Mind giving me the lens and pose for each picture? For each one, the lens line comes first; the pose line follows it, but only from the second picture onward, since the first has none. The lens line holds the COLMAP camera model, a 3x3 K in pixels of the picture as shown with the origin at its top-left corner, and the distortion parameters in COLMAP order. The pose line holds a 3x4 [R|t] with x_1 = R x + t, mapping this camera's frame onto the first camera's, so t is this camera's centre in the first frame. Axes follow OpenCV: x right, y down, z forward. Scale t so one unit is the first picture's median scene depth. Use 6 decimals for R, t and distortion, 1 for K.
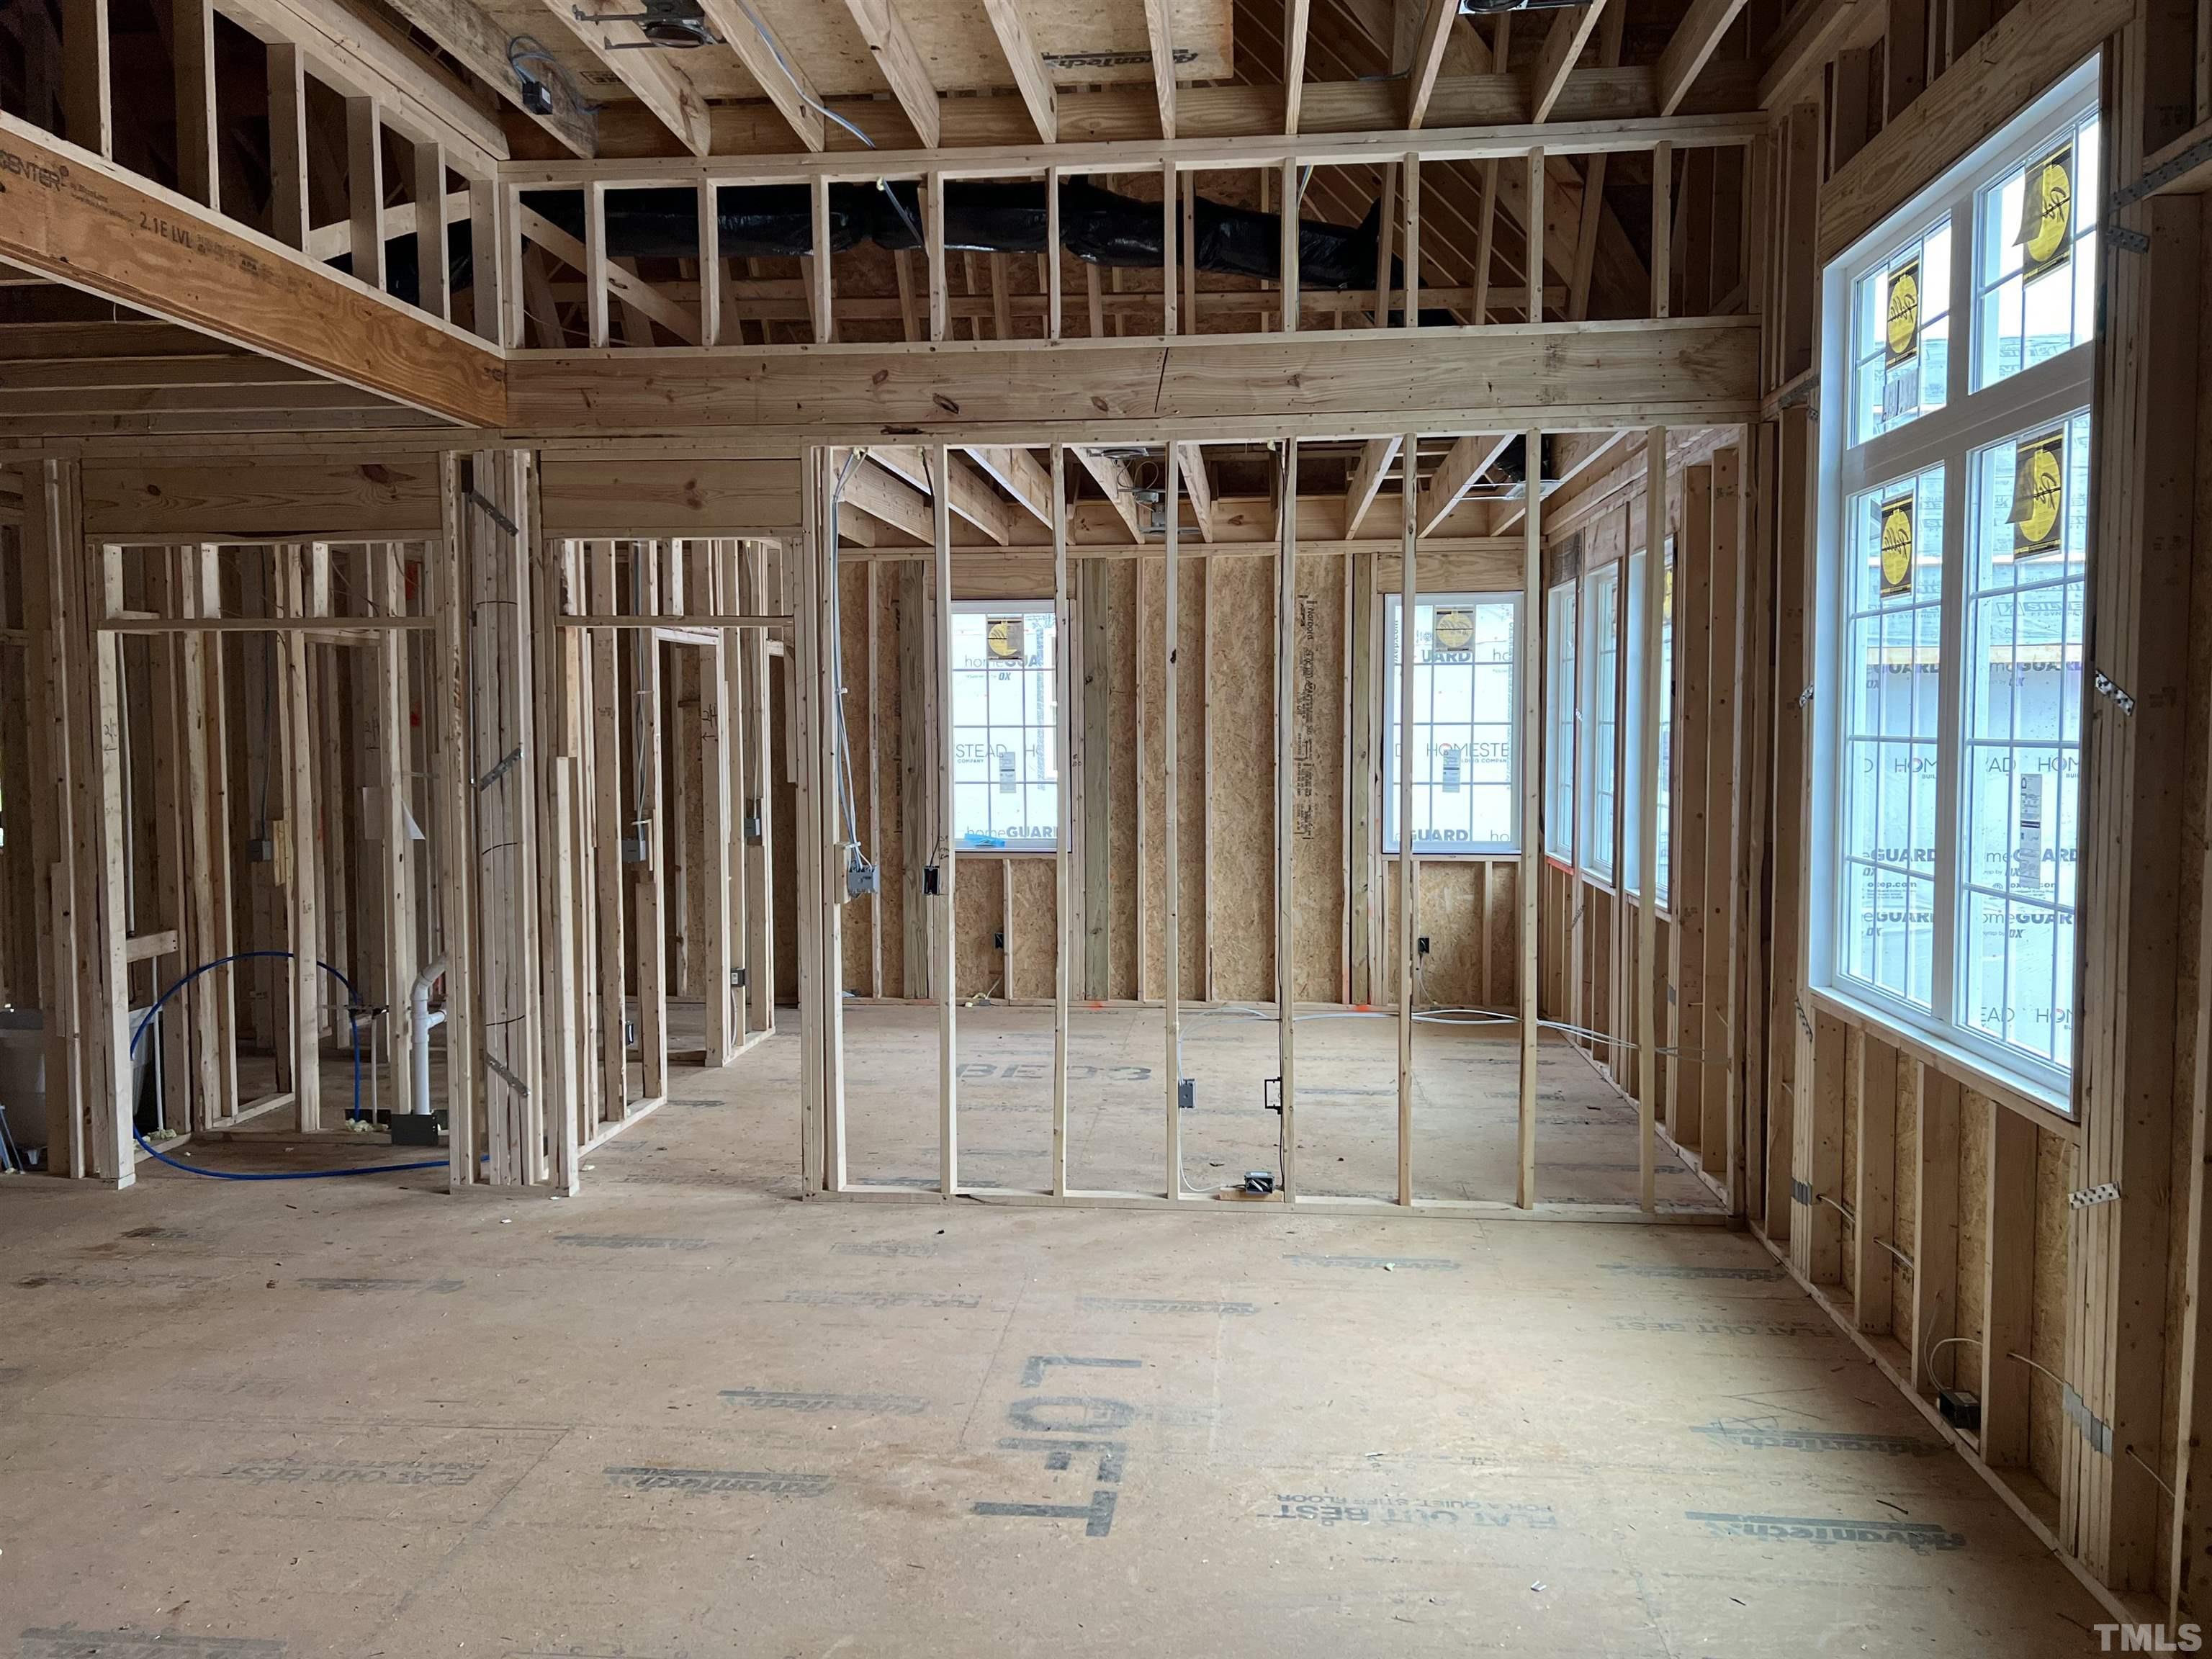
lens RADIAL K [[1655.6, 0, 1094.8], [0, 1655.6, 824.2], [0, 0, 1]] dist [0.030618, -0.001952]
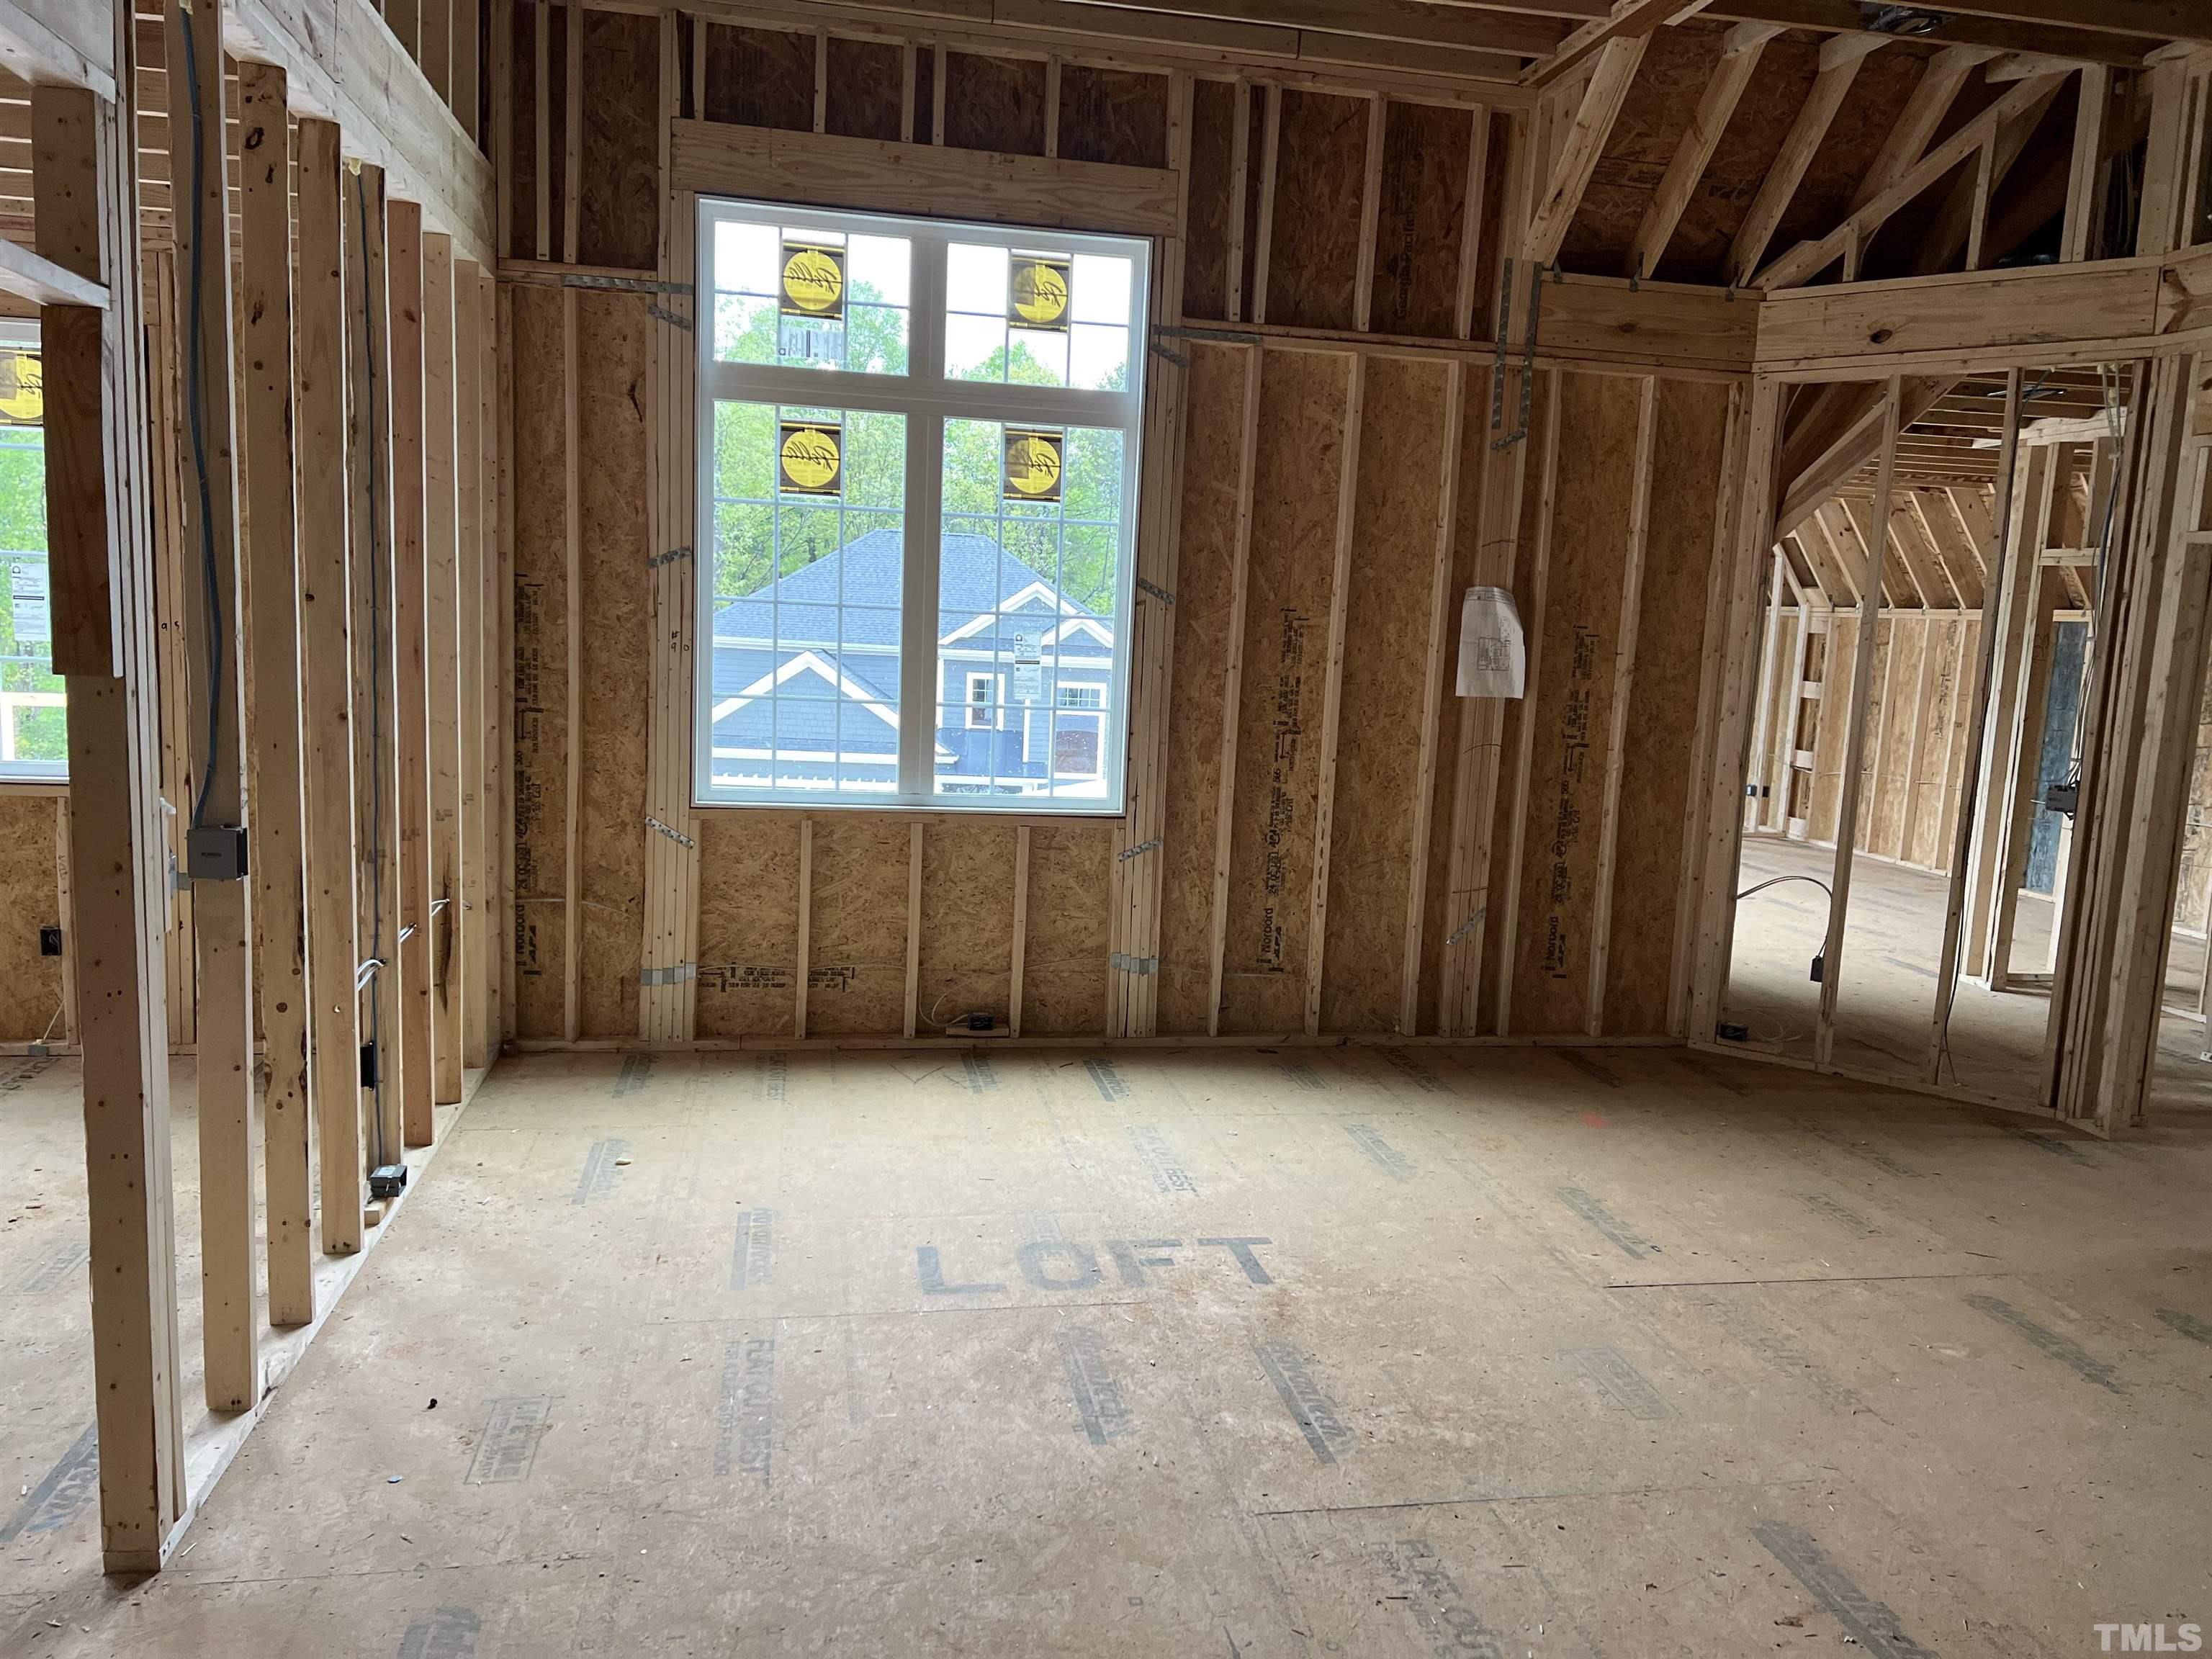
lens RADIAL K [[1655.6, 0, 1153.2], [0, 1655.6, 816.7], [0, 0, 1]] dist [0.030618, -0.001952]
pose [[-0.290422, -0.129308, 0.948122, -0.998860], [0.022256, 0.989647, 0.141788, -0.066532], [-0.956640, 0.062280, -0.284537, 1.255762]]
